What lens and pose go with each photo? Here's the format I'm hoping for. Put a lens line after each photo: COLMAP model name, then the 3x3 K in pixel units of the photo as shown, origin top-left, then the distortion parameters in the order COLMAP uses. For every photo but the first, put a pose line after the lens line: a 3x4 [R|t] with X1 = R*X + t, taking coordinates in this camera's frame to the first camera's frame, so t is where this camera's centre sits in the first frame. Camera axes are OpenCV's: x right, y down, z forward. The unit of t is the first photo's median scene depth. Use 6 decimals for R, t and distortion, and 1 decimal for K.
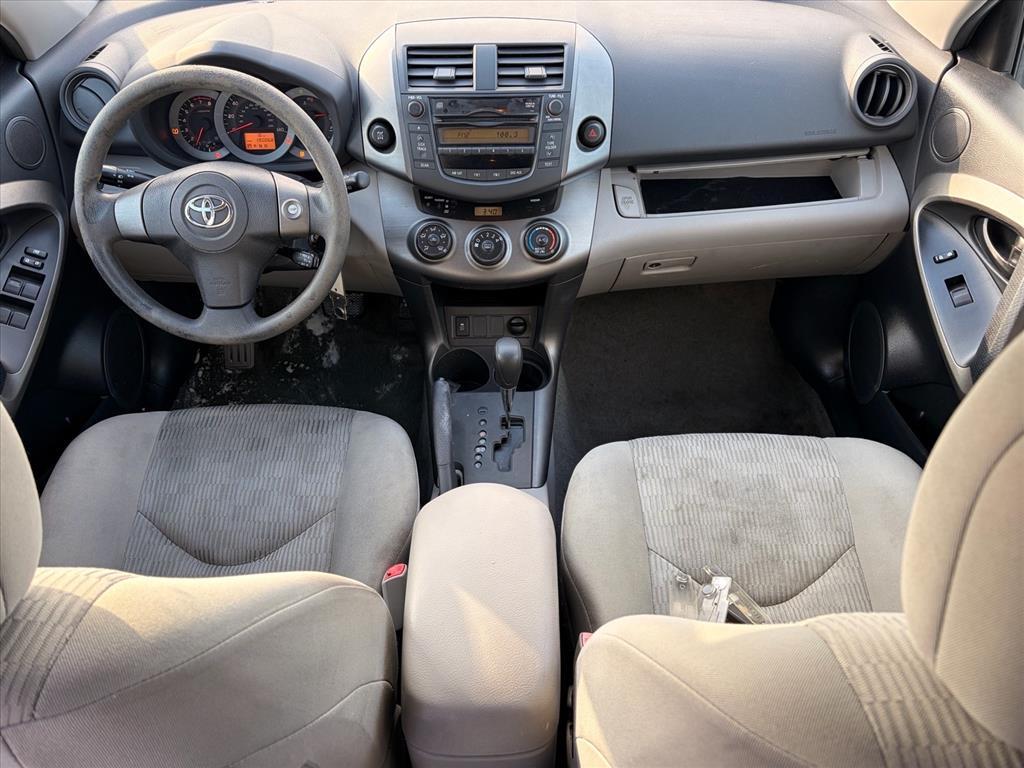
lens RADIAL K [[791.0, 0, 512.0], [0, 791.0, 384.0], [0, 0, 1]] dist [-0.005455, -0.007157]
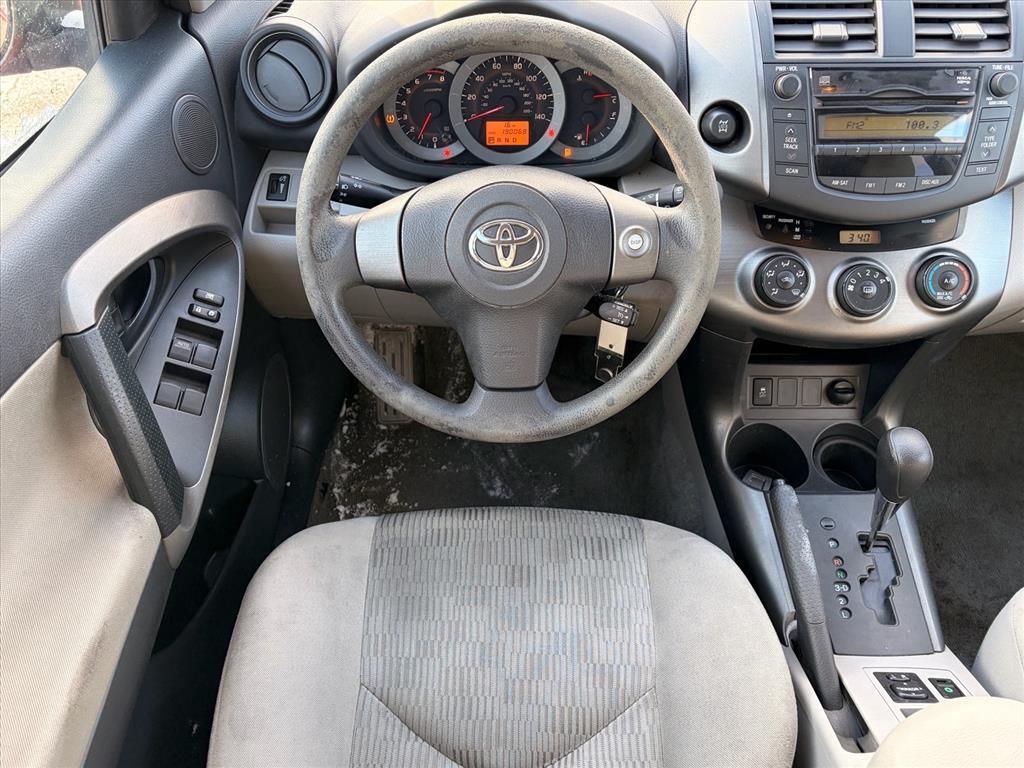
lens RADIAL K [[821.0, 0, 512.0], [0, 821.0, 384.0], [0, 0, 1]] dist [0.012695, -0.037034]
pose [[0.999584, 0.008887, -0.027435, -0.326439], [-0.008782, 0.999954, 0.003926, -0.098128], [0.027469, -0.003683, 0.999616, 0.302318]]
